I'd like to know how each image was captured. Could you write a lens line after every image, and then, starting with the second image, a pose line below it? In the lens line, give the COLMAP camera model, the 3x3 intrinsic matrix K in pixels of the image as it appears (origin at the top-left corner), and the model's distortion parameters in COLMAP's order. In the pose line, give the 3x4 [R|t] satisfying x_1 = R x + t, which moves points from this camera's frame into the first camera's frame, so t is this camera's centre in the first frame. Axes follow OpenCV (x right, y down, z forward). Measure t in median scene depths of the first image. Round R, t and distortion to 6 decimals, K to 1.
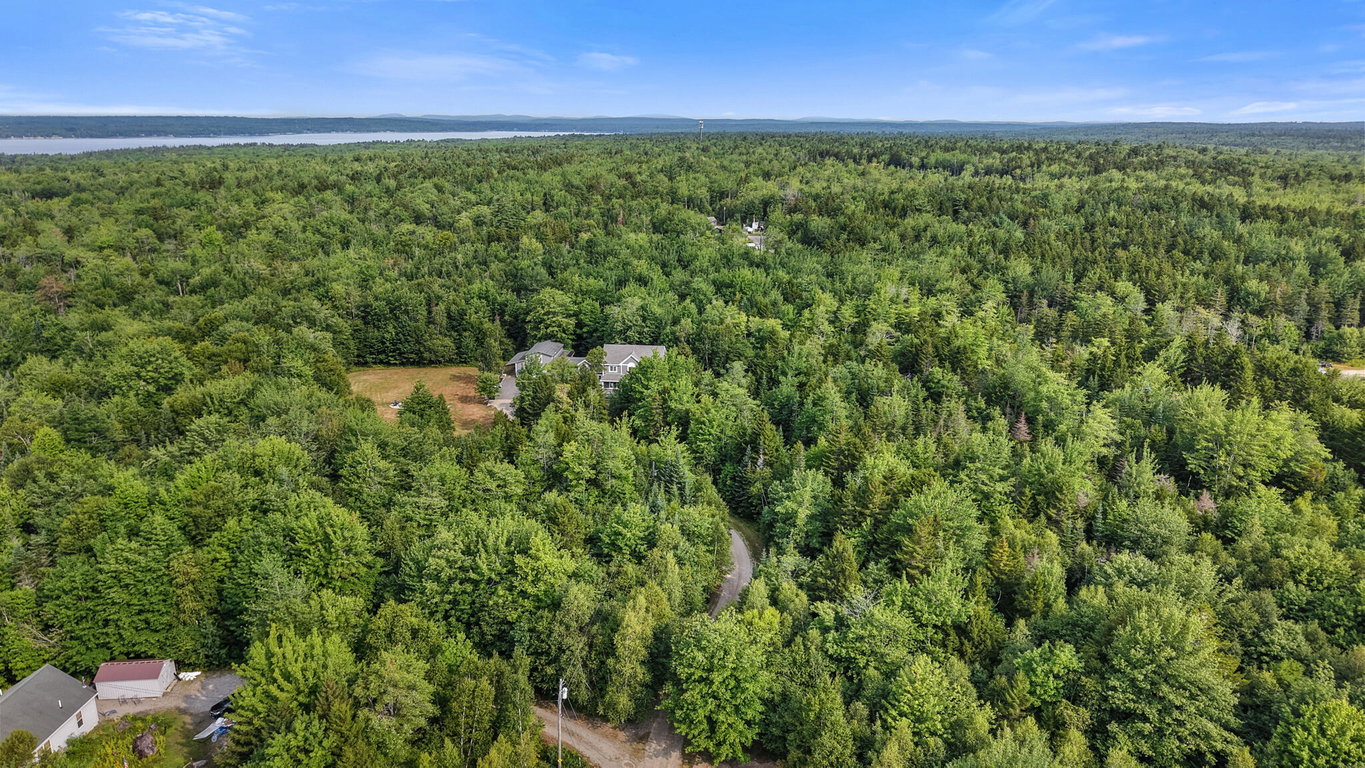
lens RADIAL K [[904.8, 0, 682.5], [0, 904.8, 384.0], [0, 0, 1]] dist [0.033454, -0.033419]
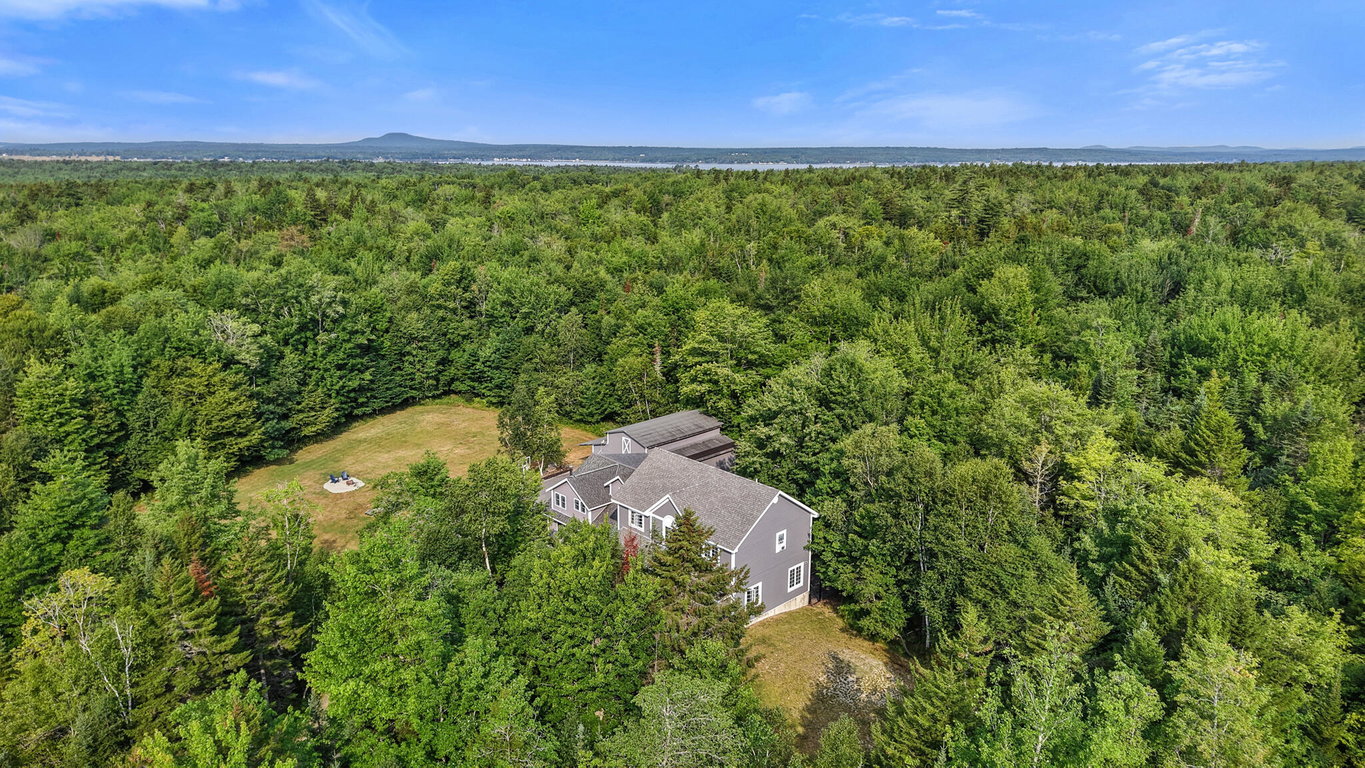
lens RADIAL K [[904.8, 0, 682.5], [0, 904.8, 384.0], [0, 0, 1]] dist [0.033454, -0.033419]
pose [[0.758653, 0.162460, -0.630913, 0.138979], [-0.182959, 0.982566, 0.033008, -0.075199], [0.625277, 0.090390, 0.775151, 0.628810]]
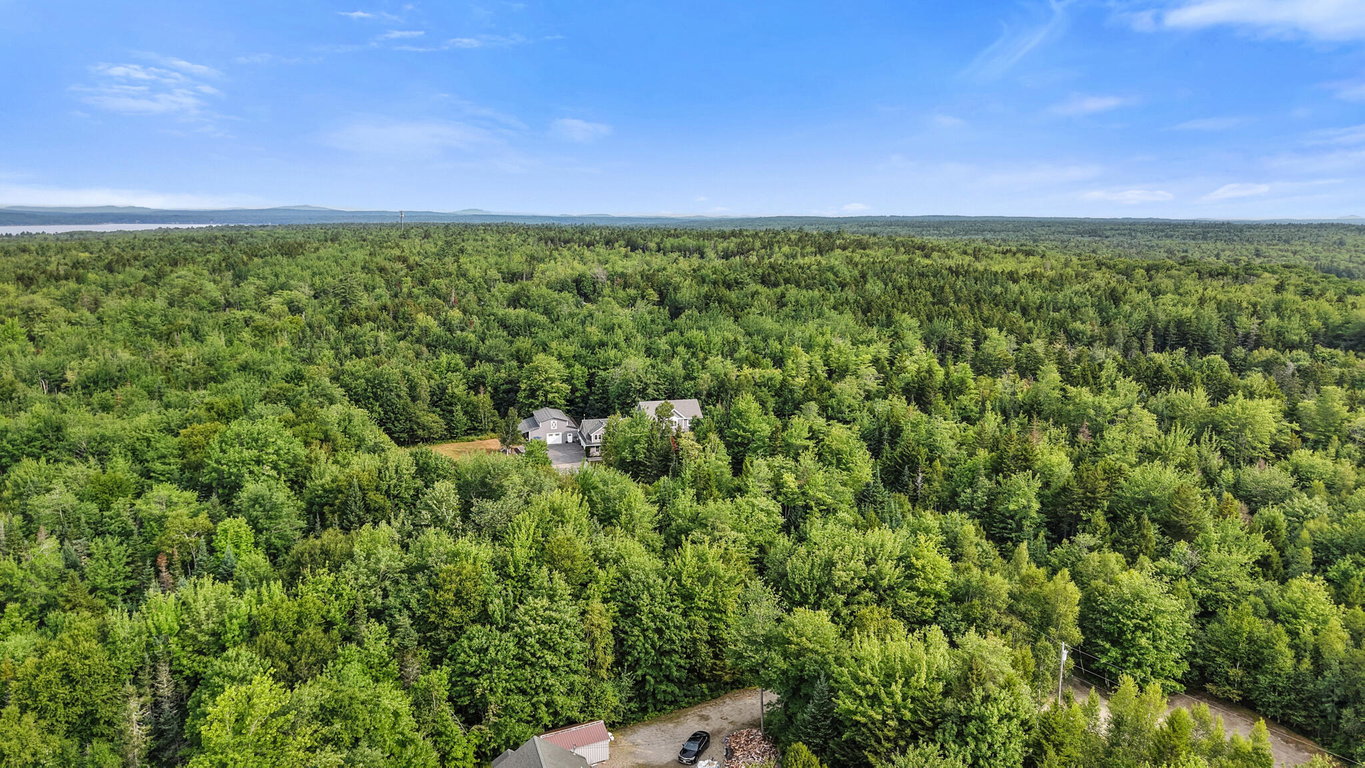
lens RADIAL K [[904.8, 0, 682.5], [0, 904.8, 384.0], [0, 0, 1]] dist [0.033454, -0.033419]
pose [[0.935723, -0.063971, 0.346886, -0.347472], [0.097546, 0.991995, -0.080190, 0.020146], [-0.338979, 0.108873, 0.934473, 0.024664]]
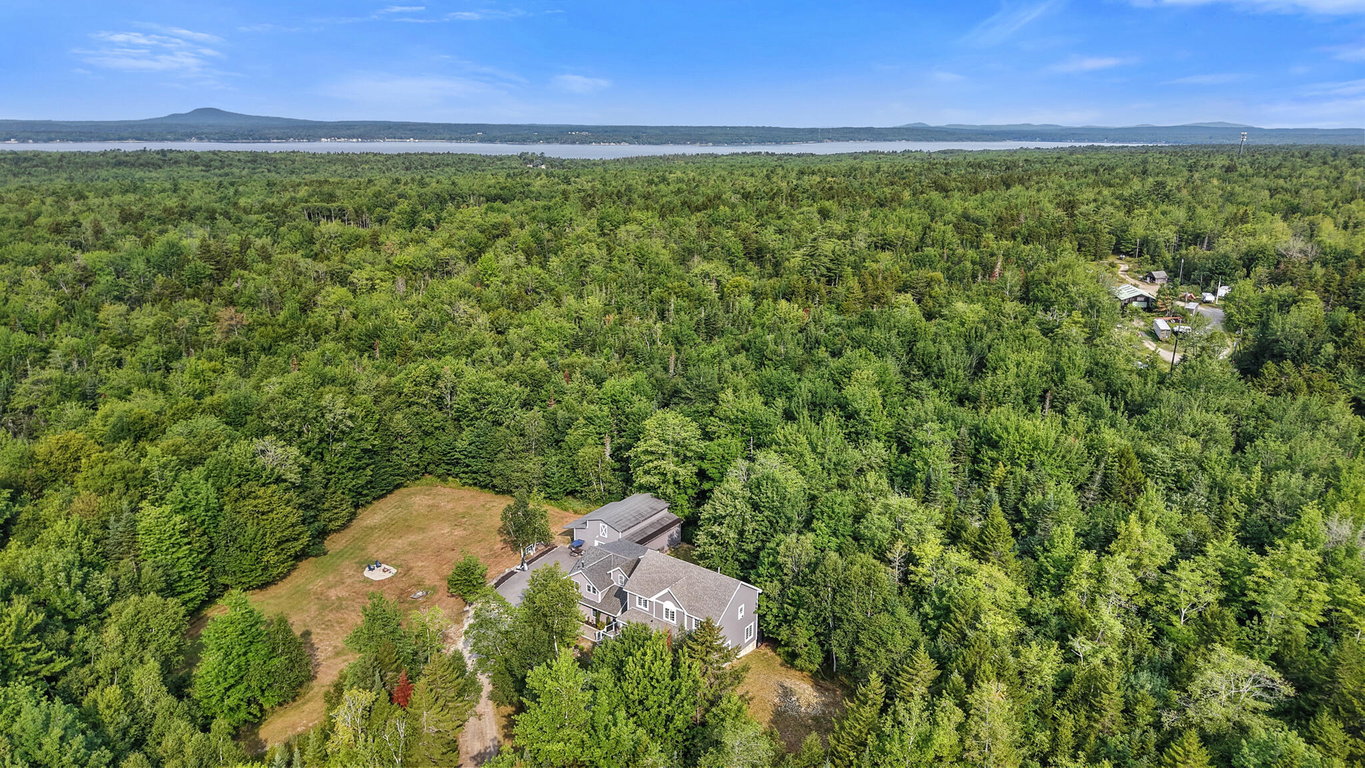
lens RADIAL K [[904.8, 0, 682.5], [0, 904.8, 384.0], [0, 0, 1]] dist [0.033454, -0.033419]
pose [[0.858292, 0.142064, -0.493105, 0.170257], [-0.146626, 0.988748, 0.029644, -0.145702], [0.491767, 0.046859, 0.869465, 0.460166]]
